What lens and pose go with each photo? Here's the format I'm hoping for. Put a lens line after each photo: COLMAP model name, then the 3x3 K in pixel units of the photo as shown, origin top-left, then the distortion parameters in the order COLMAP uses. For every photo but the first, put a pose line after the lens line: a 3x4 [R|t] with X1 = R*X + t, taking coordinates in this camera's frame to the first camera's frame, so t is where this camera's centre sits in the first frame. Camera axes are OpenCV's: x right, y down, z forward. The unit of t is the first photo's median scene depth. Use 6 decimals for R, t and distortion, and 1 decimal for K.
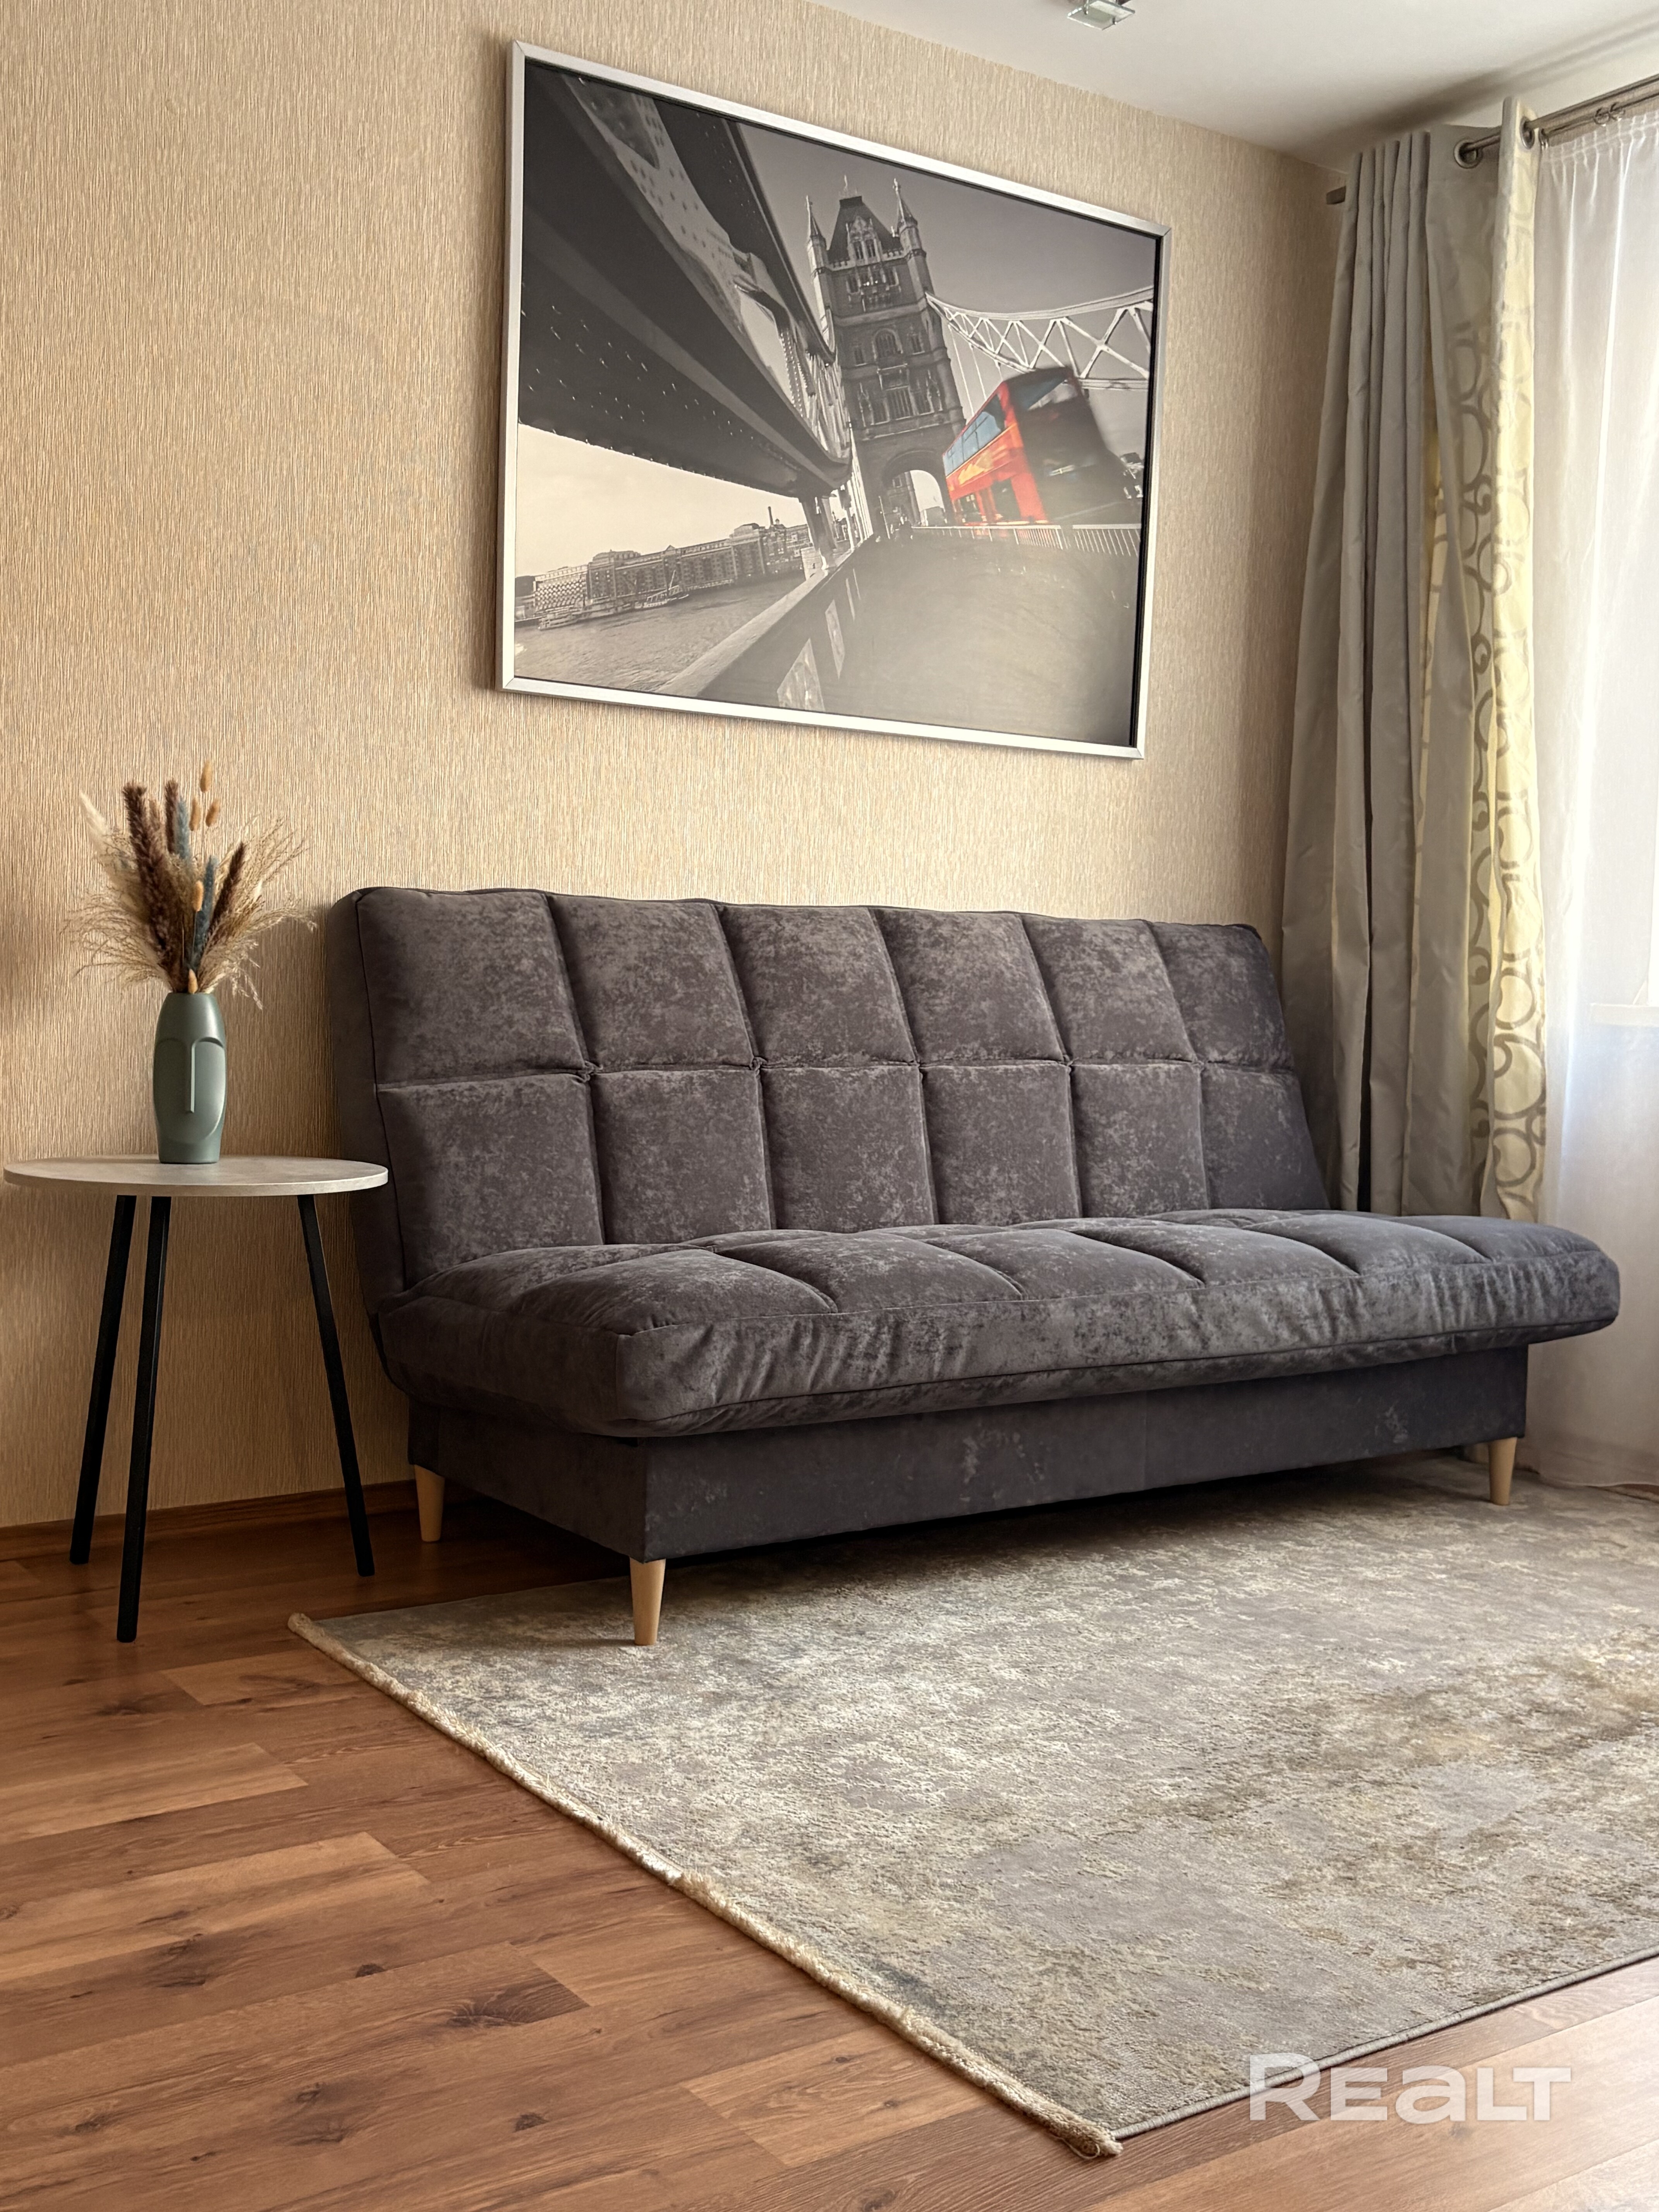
lens RADIAL K [[2350.1, 0, 824.8], [0, 2350.1, 1115.0], [0, 0, 1]] dist [0.192382, -0.599674]
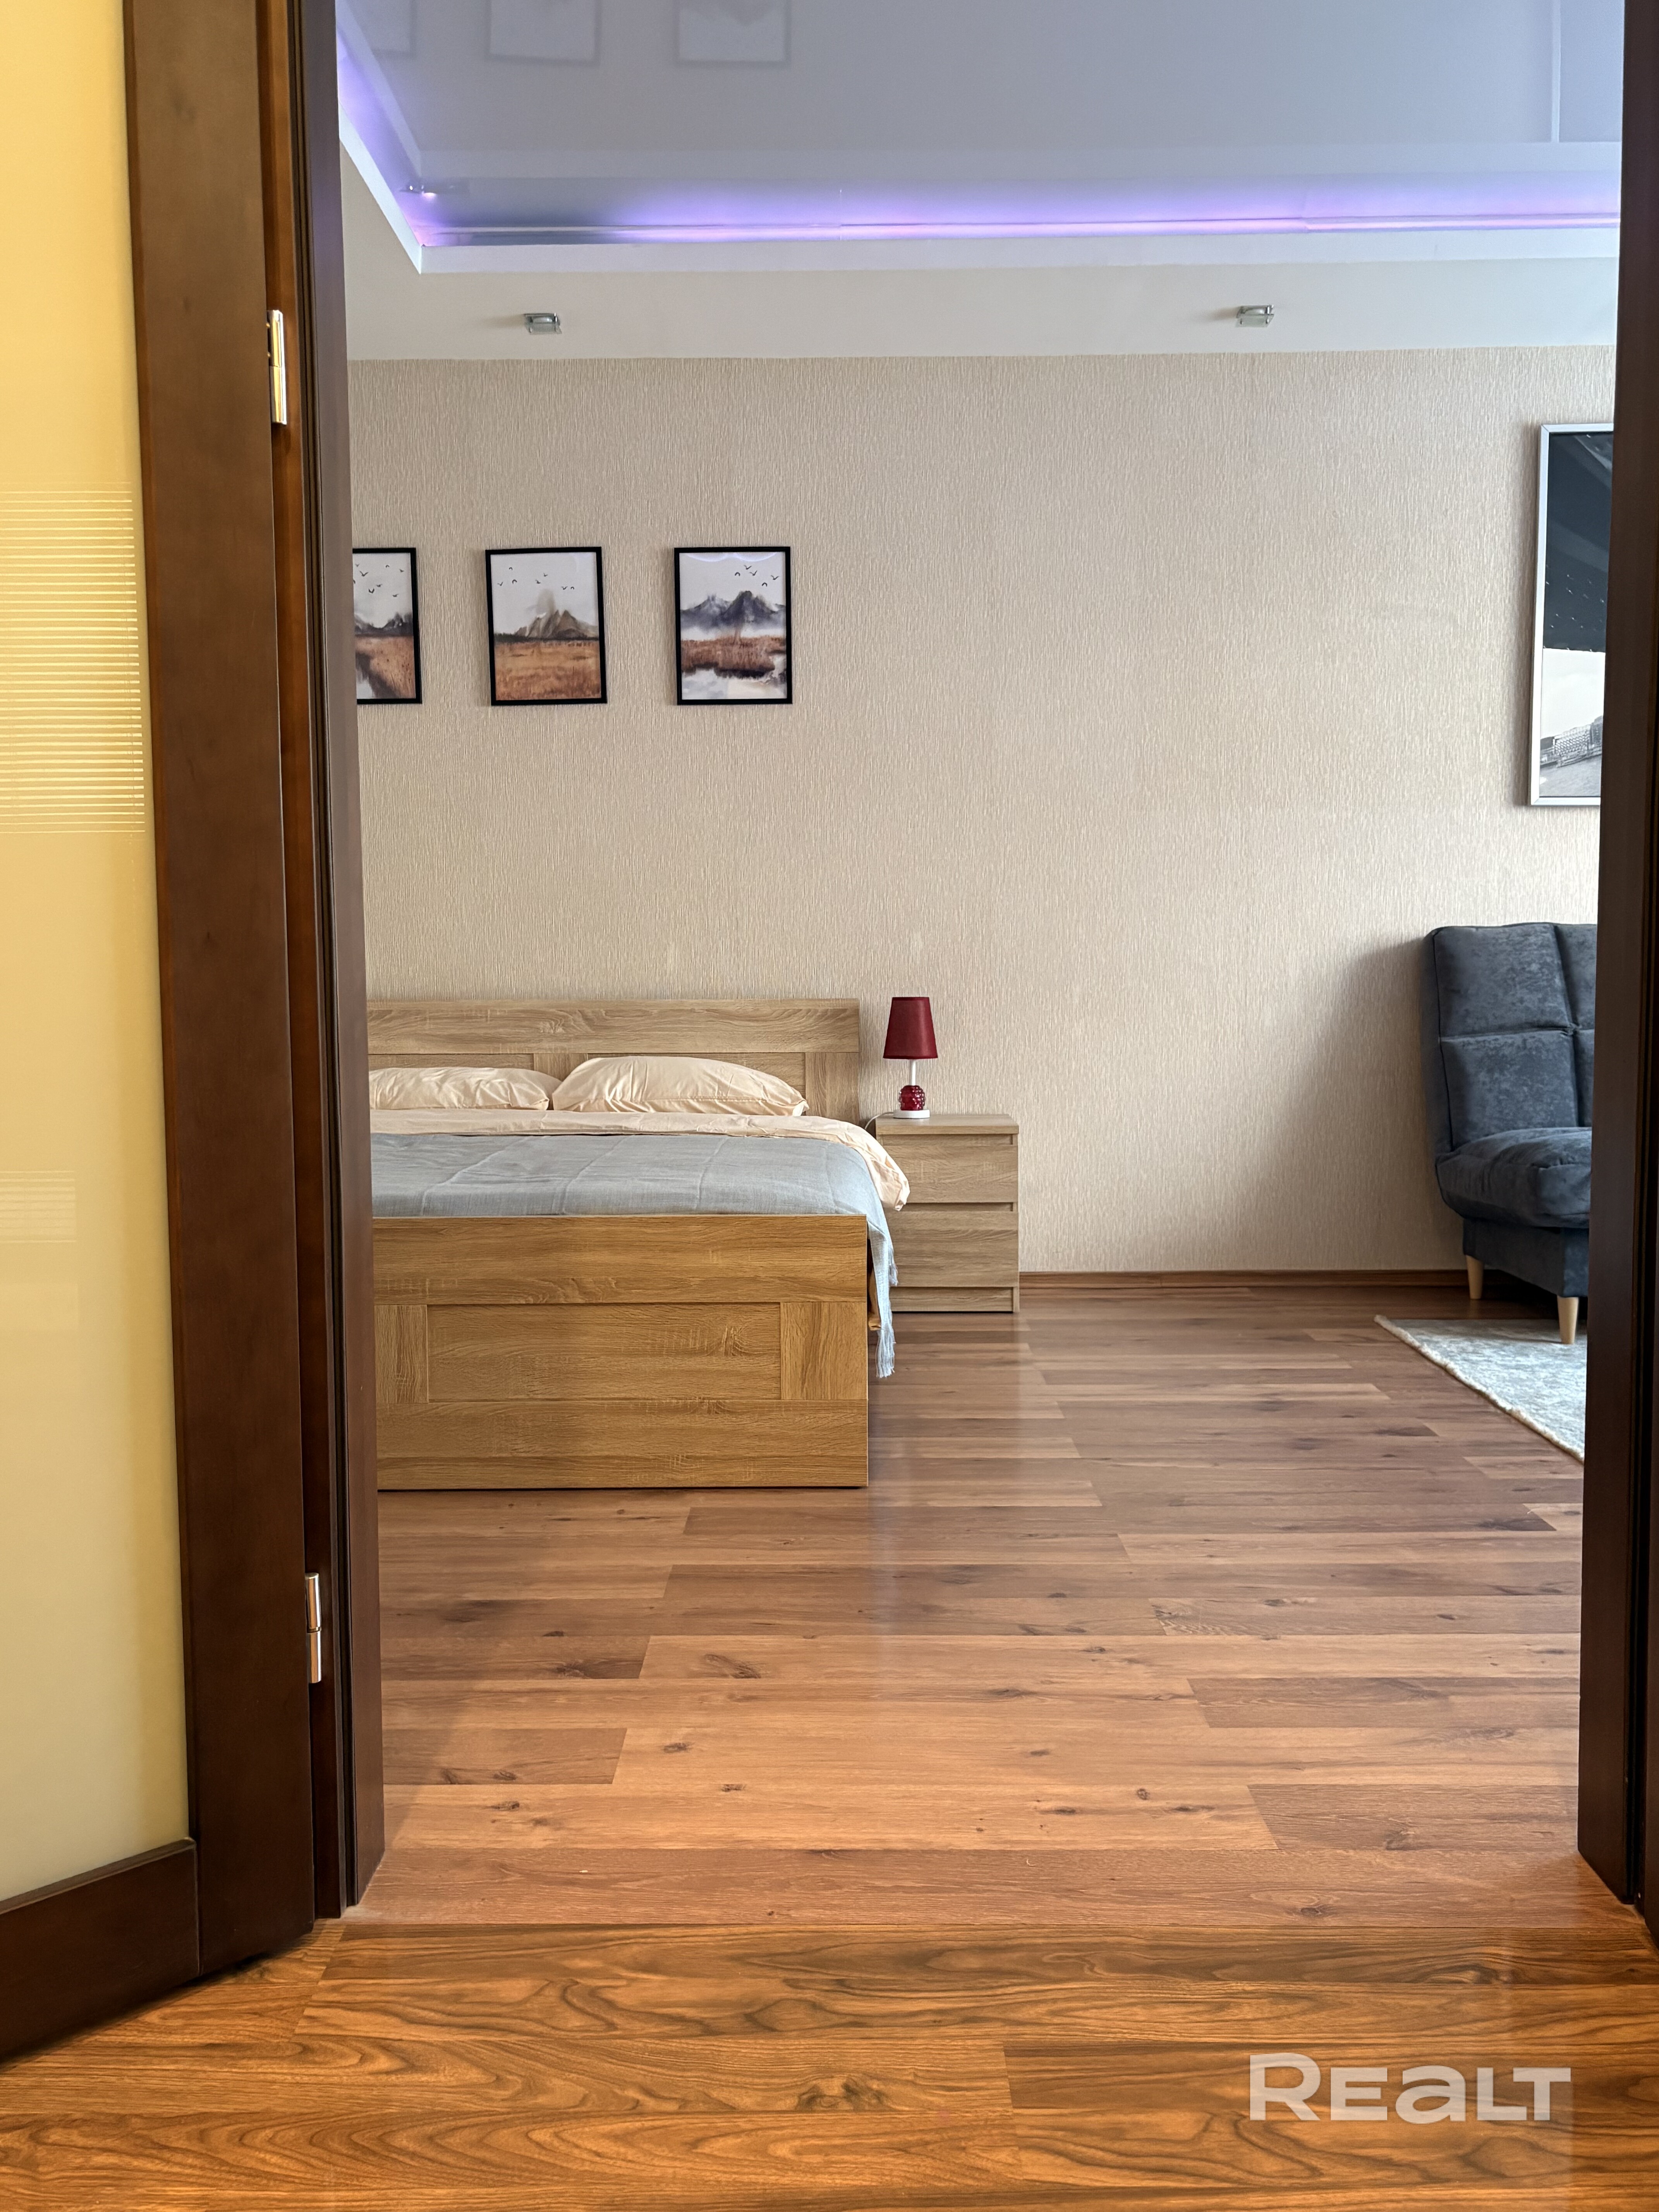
lens RADIAL K [[1584.2, 0, 829.5], [0, 1584.2, 1106.0], [0, 0, 1]] dist [0.002679, 0.000340]
pose [[0.813078, 0.017050, -0.581906, 0.131414], [-0.004999, 0.999739, 0.022308, 0.014215], [0.582134, -0.015229, 0.812950, -0.239592]]
